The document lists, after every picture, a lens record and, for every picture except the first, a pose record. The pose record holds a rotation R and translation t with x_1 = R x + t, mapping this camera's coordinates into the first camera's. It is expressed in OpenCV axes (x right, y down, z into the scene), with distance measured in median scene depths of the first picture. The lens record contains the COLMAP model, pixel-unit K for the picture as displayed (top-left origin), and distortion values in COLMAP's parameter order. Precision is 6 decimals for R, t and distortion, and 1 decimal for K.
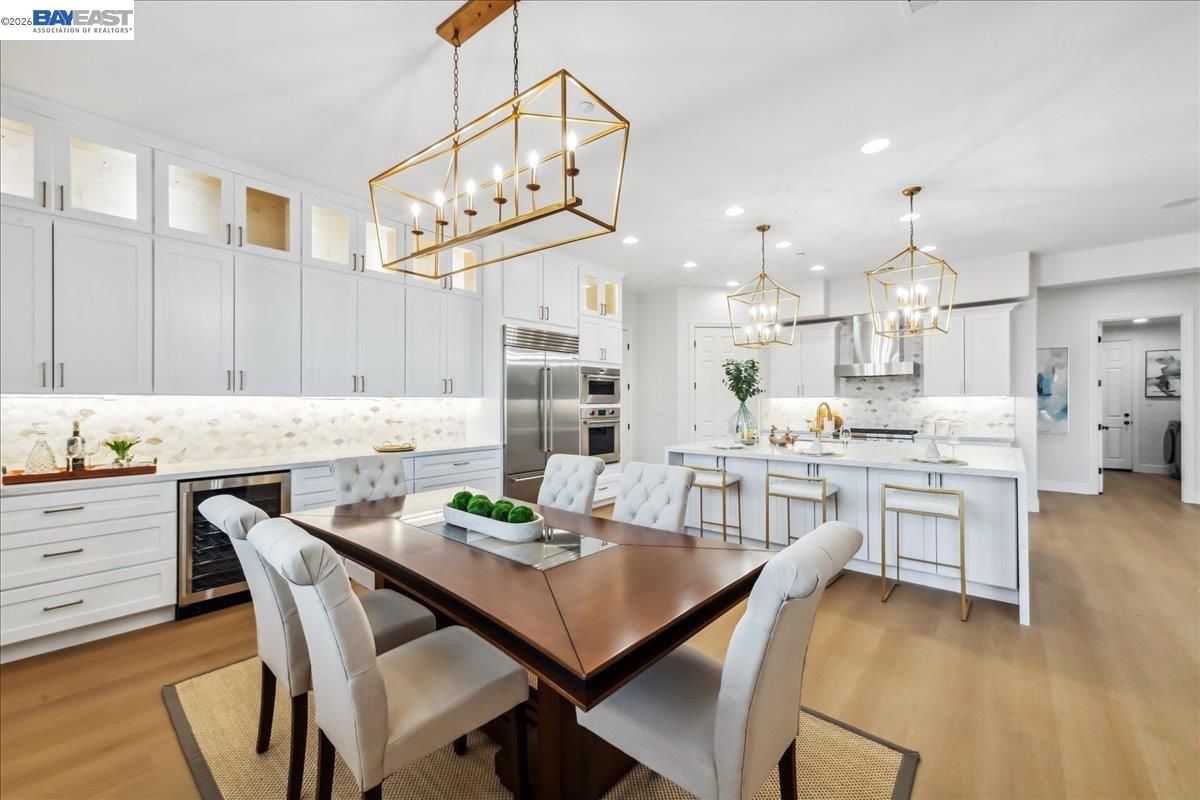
lens RADIAL K [[489.3, 0, 557.3], [0, 489.3, 401.3], [0, 0, 1]] dist [0.001120, -0.000316]
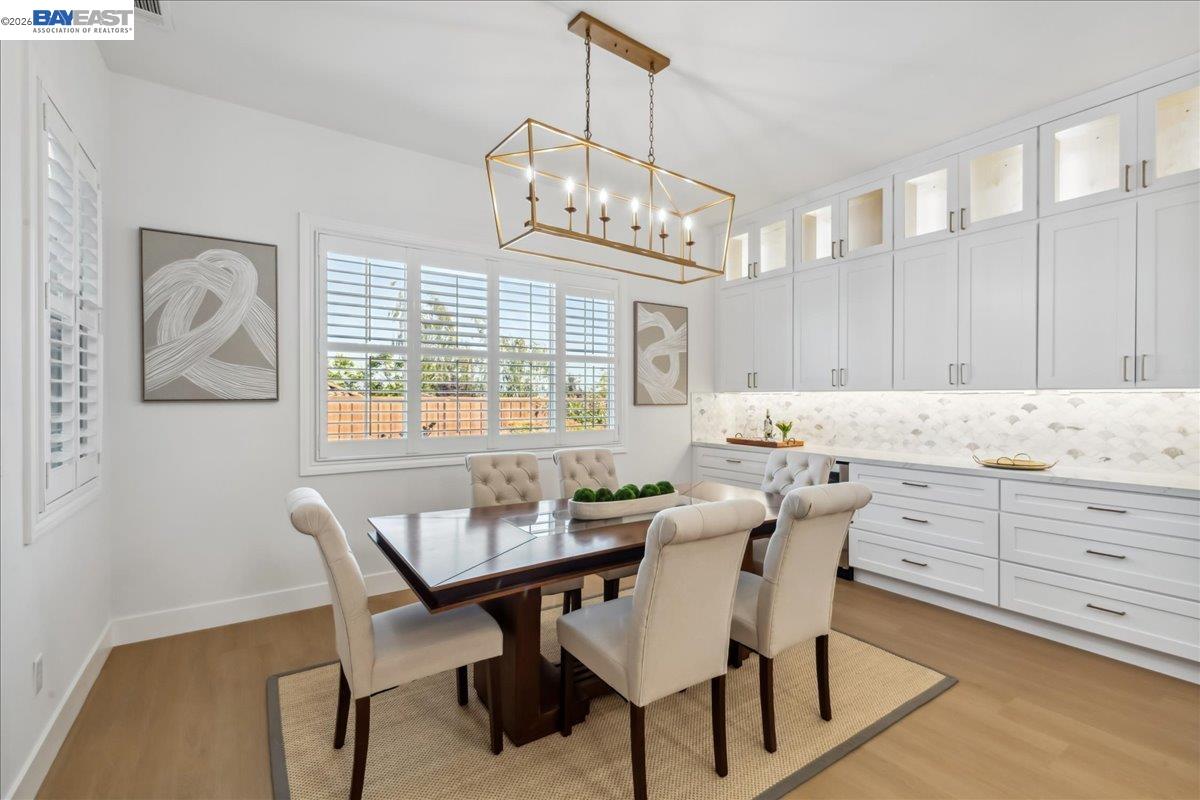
lens RADIAL K [[534.6, 0, 595.4], [0, 534.6, 399.1], [0, 0, 1]] dist [0.005032, 0.000469]
pose [[-0.231992, 0.004093, -0.972709, 0.677623], [-0.000086, 0.999991, 0.004229, 0.001805], [0.972718, 0.001065, -0.231990, 0.750080]]
